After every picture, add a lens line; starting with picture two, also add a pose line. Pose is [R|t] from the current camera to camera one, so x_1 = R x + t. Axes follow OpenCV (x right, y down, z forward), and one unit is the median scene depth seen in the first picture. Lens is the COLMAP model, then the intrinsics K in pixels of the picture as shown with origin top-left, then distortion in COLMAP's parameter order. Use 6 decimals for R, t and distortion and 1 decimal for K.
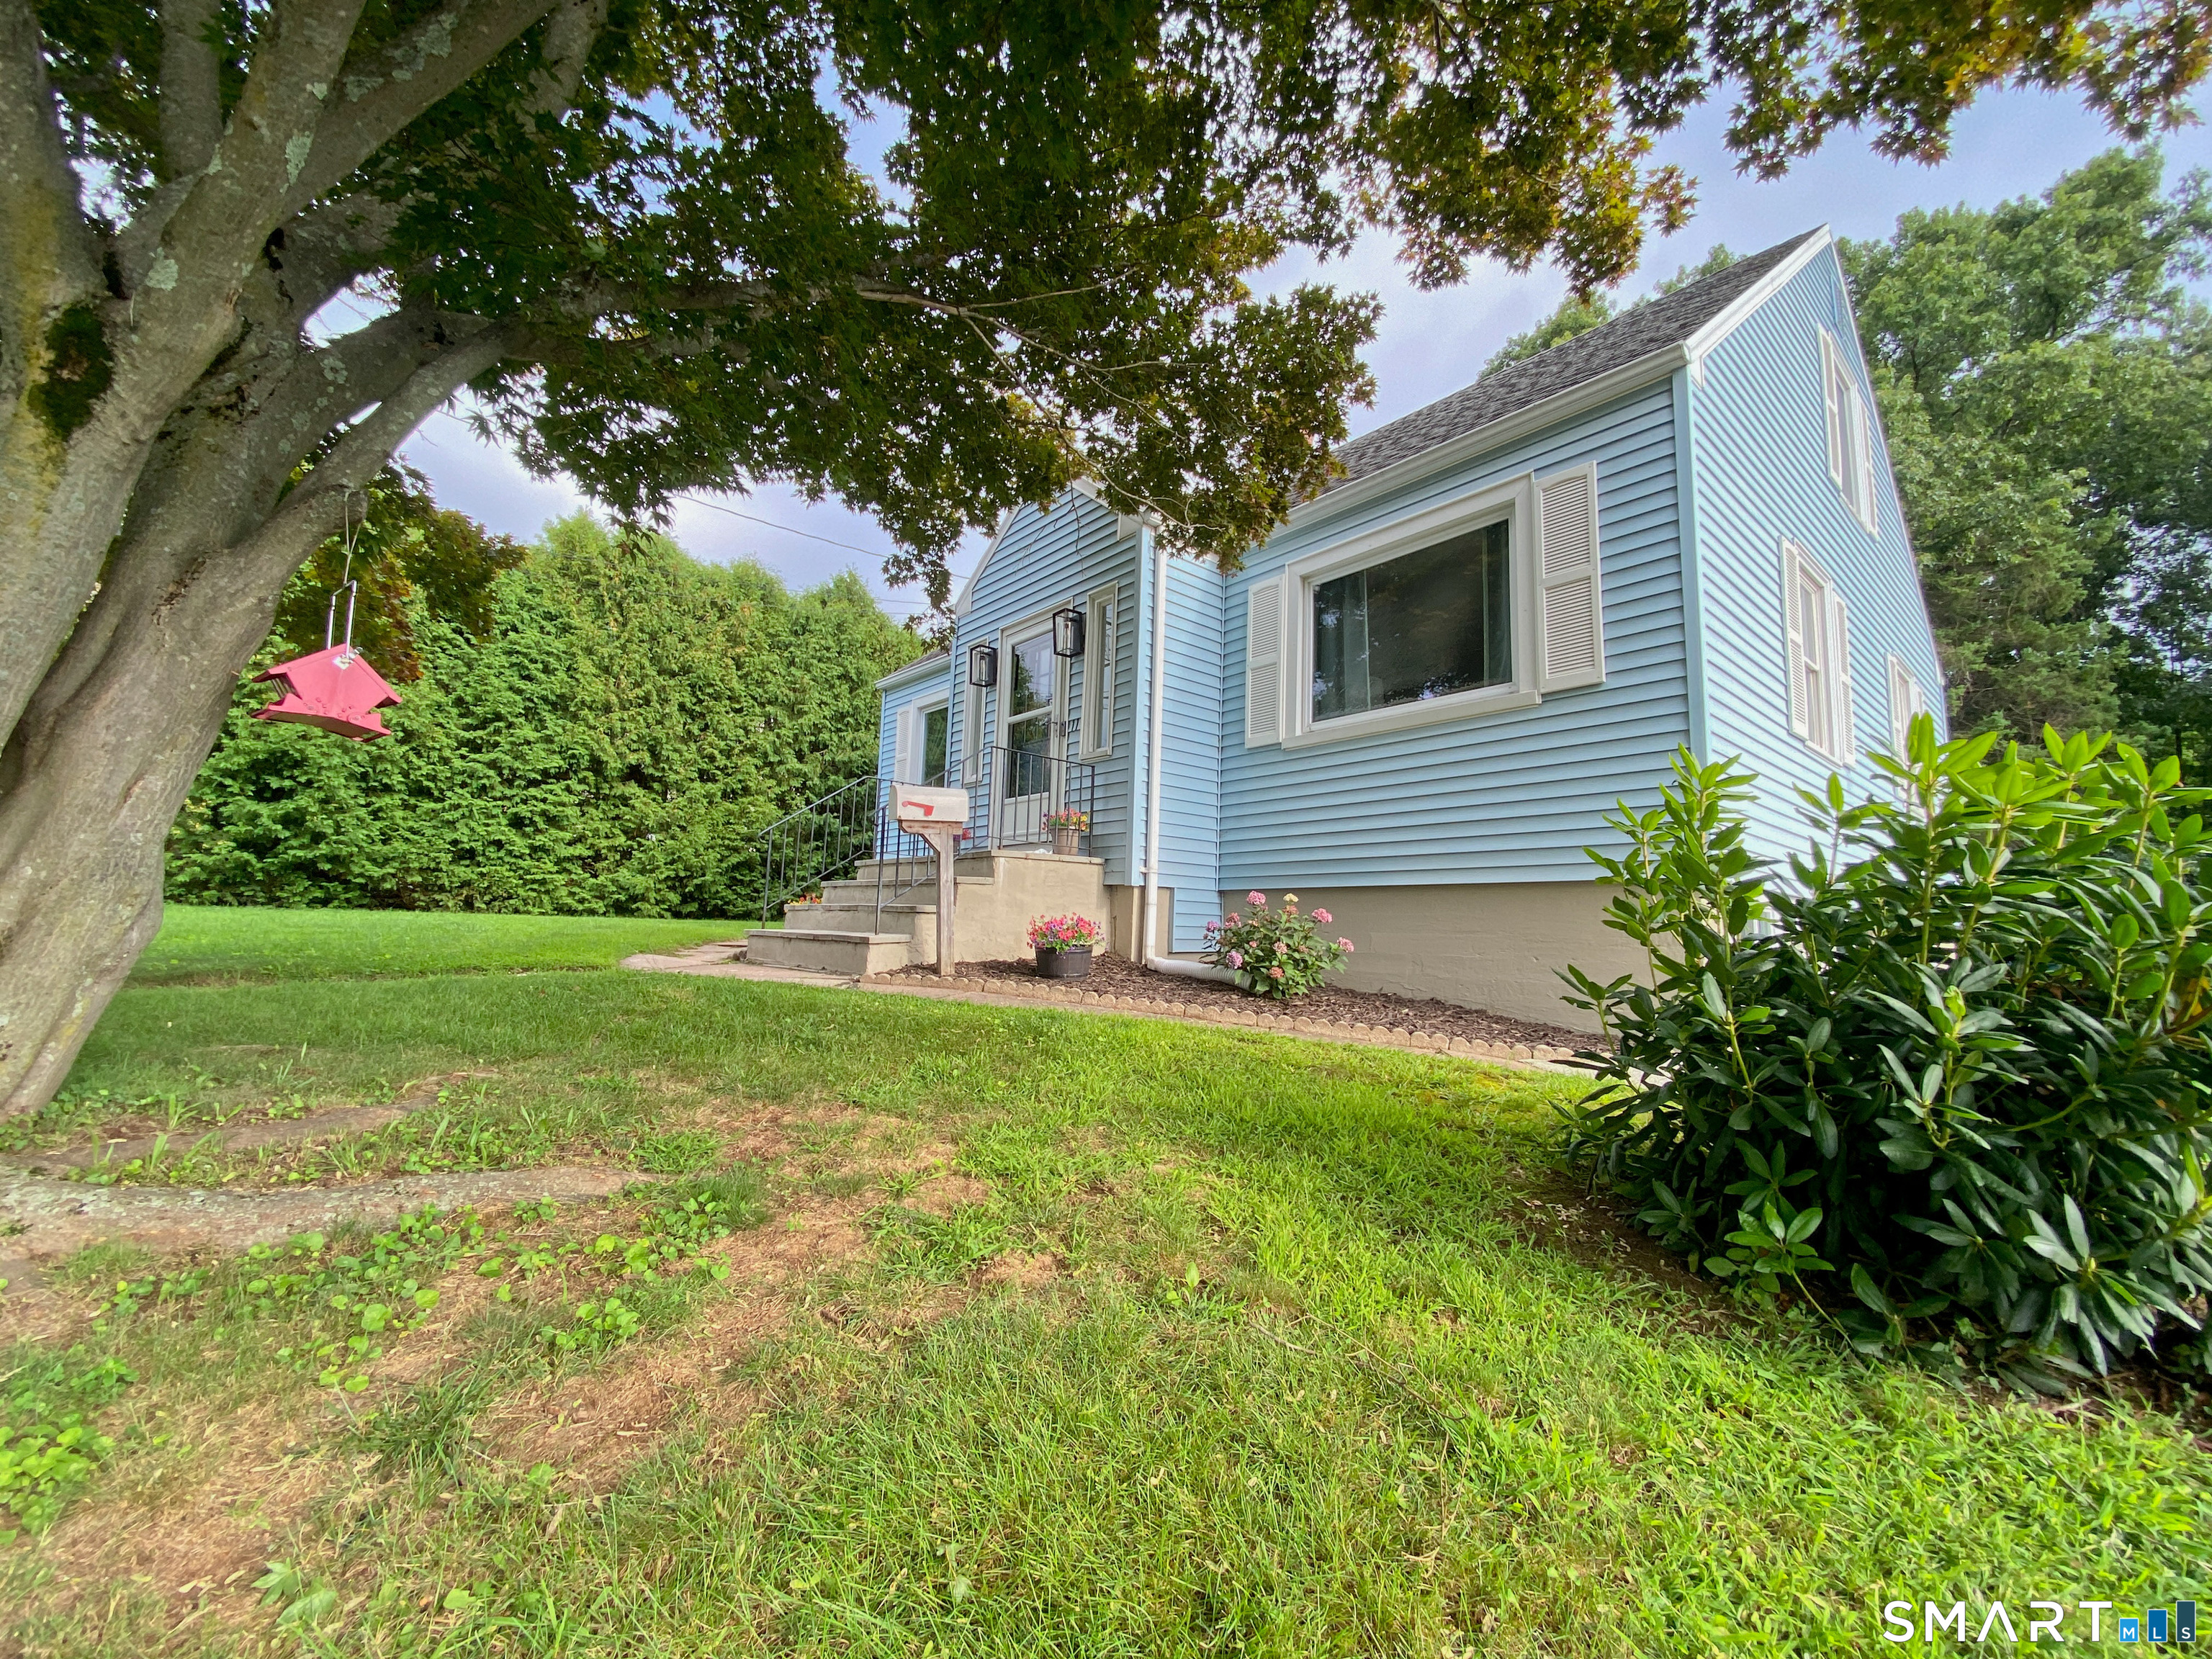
lens RADIAL K [[894.5, 0, 1106.0], [0, 894.5, 829.5], [0, 0, 1]] dist [0.026237, -0.016170]
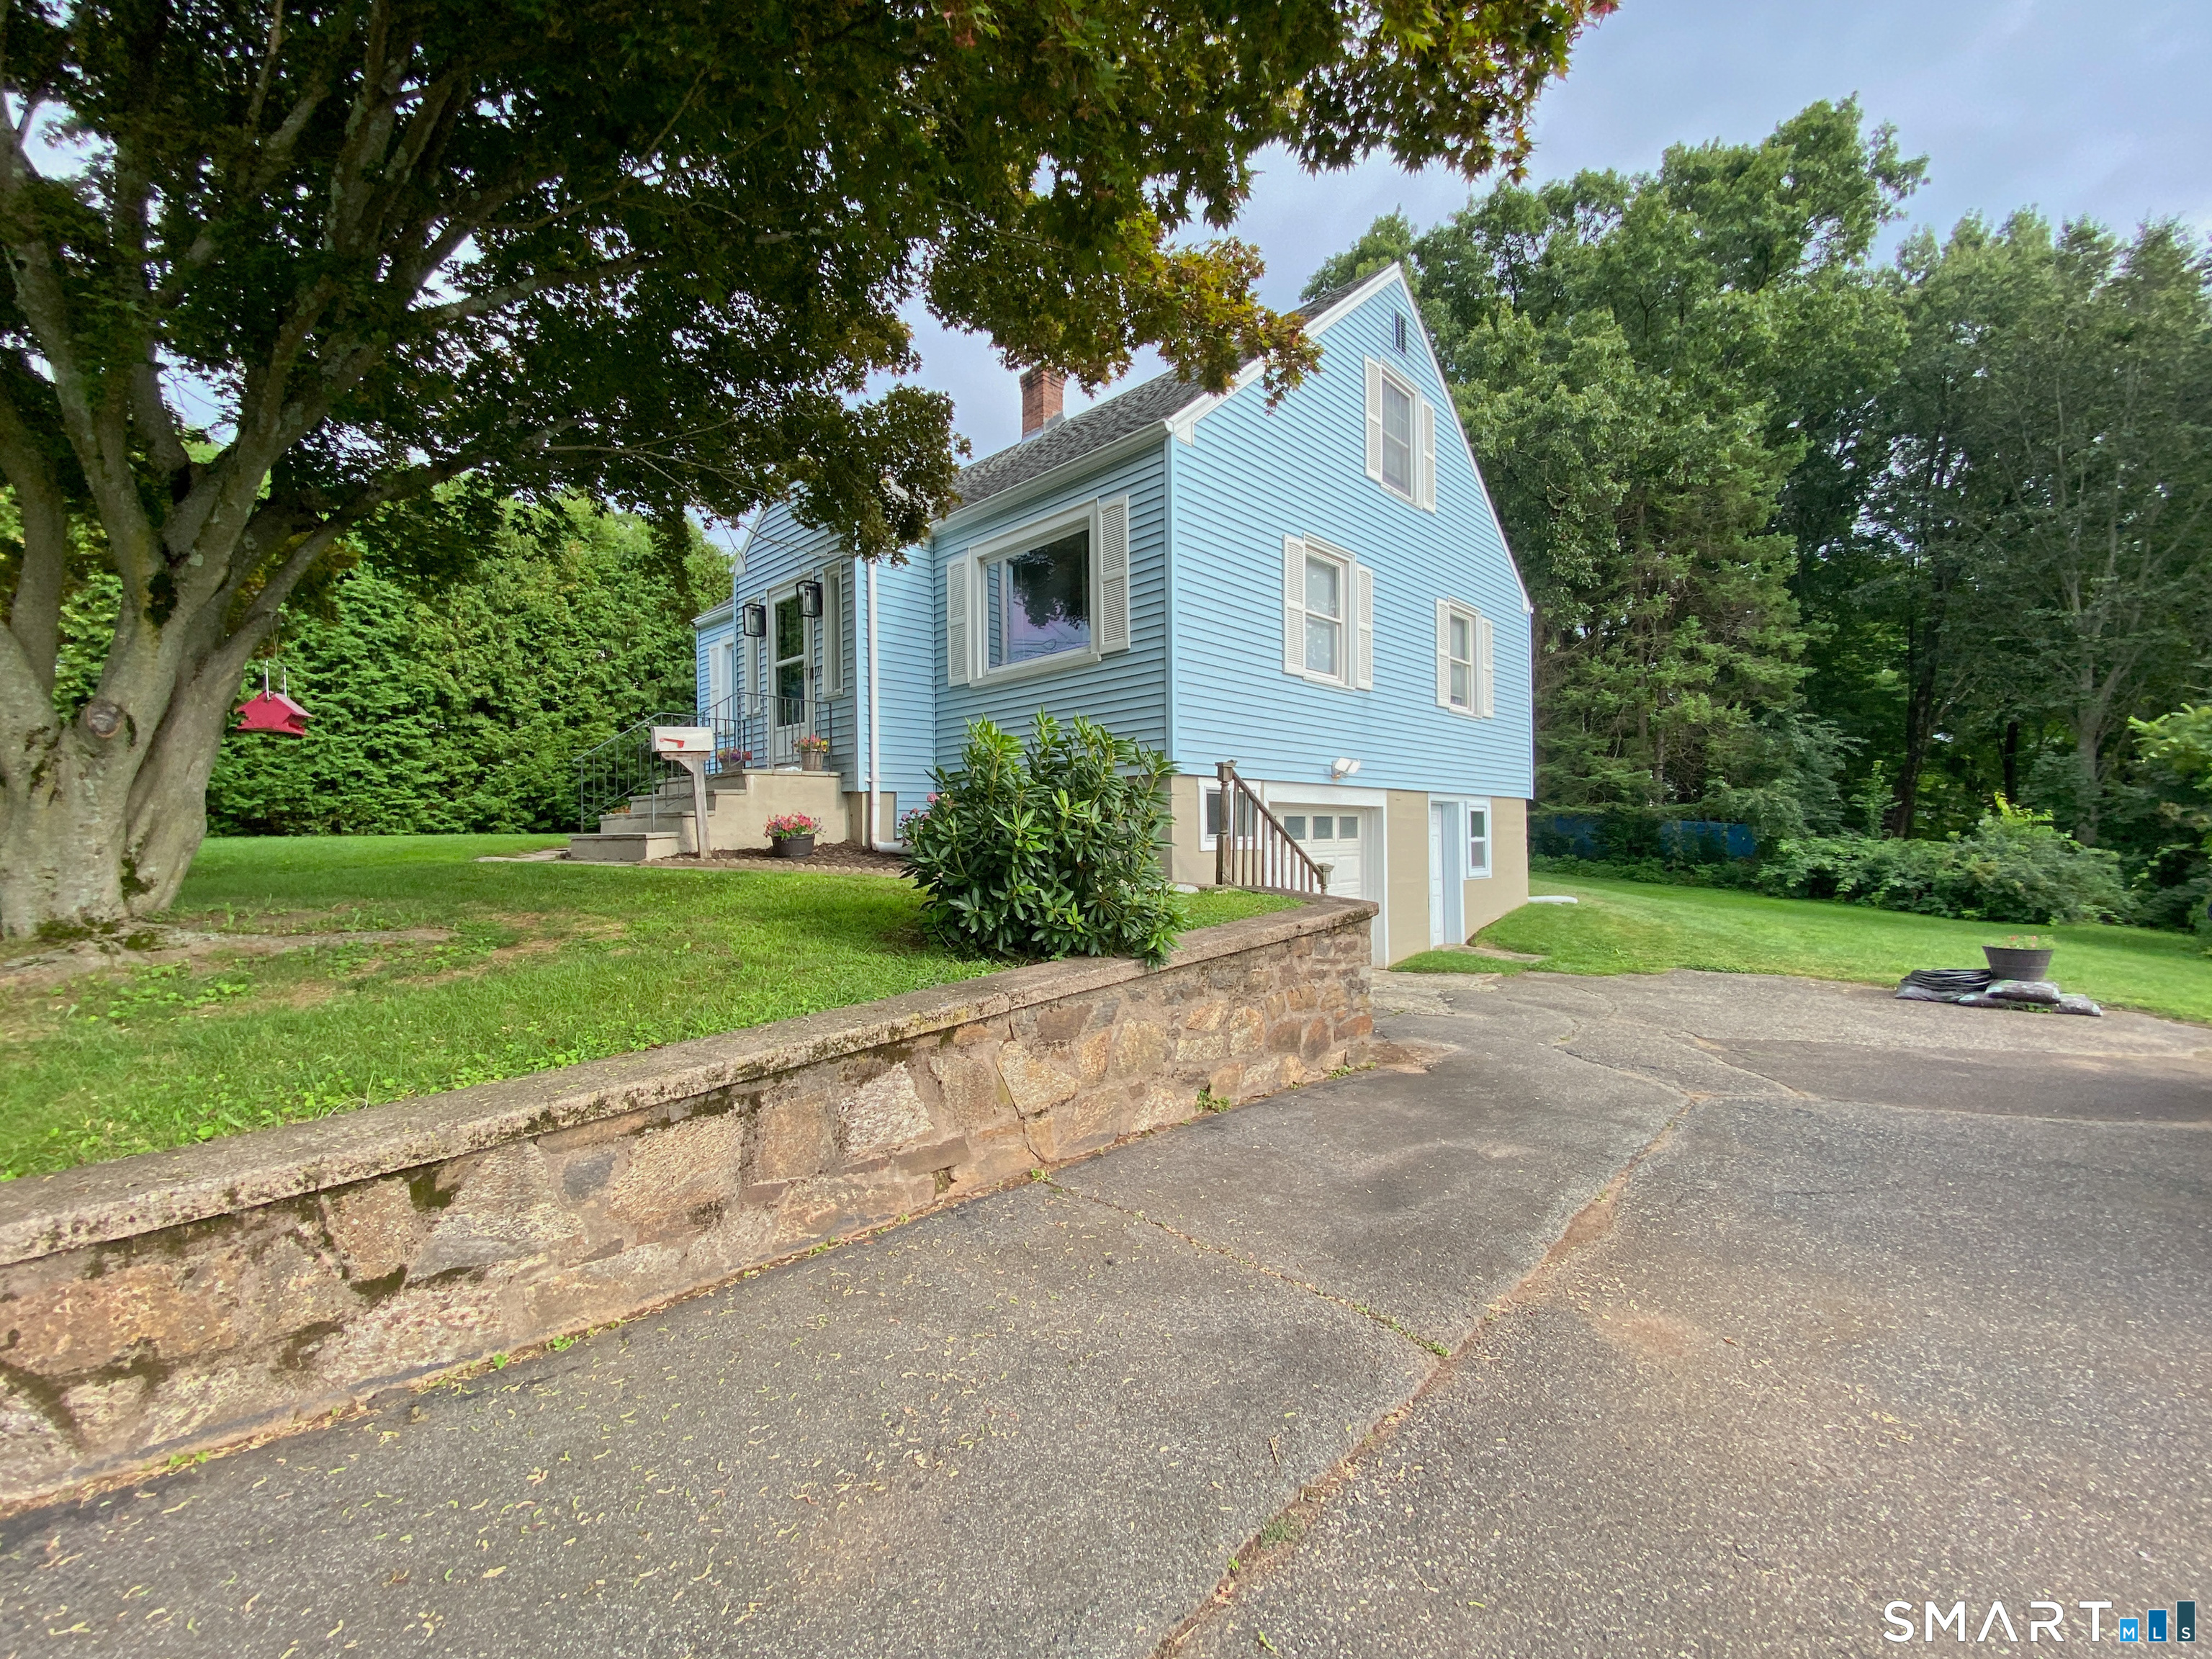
lens RADIAL K [[901.1, 0, 1103.5], [0, 901.1, 825.0], [0, 0, 1]] dist [-0.000624, 0.000197]
pose [[0.993990, -0.043750, 0.100350, 0.129932], [0.032870, 0.993649, 0.107619, -0.011258], [-0.104421, -0.103674, 0.989115, -0.206174]]
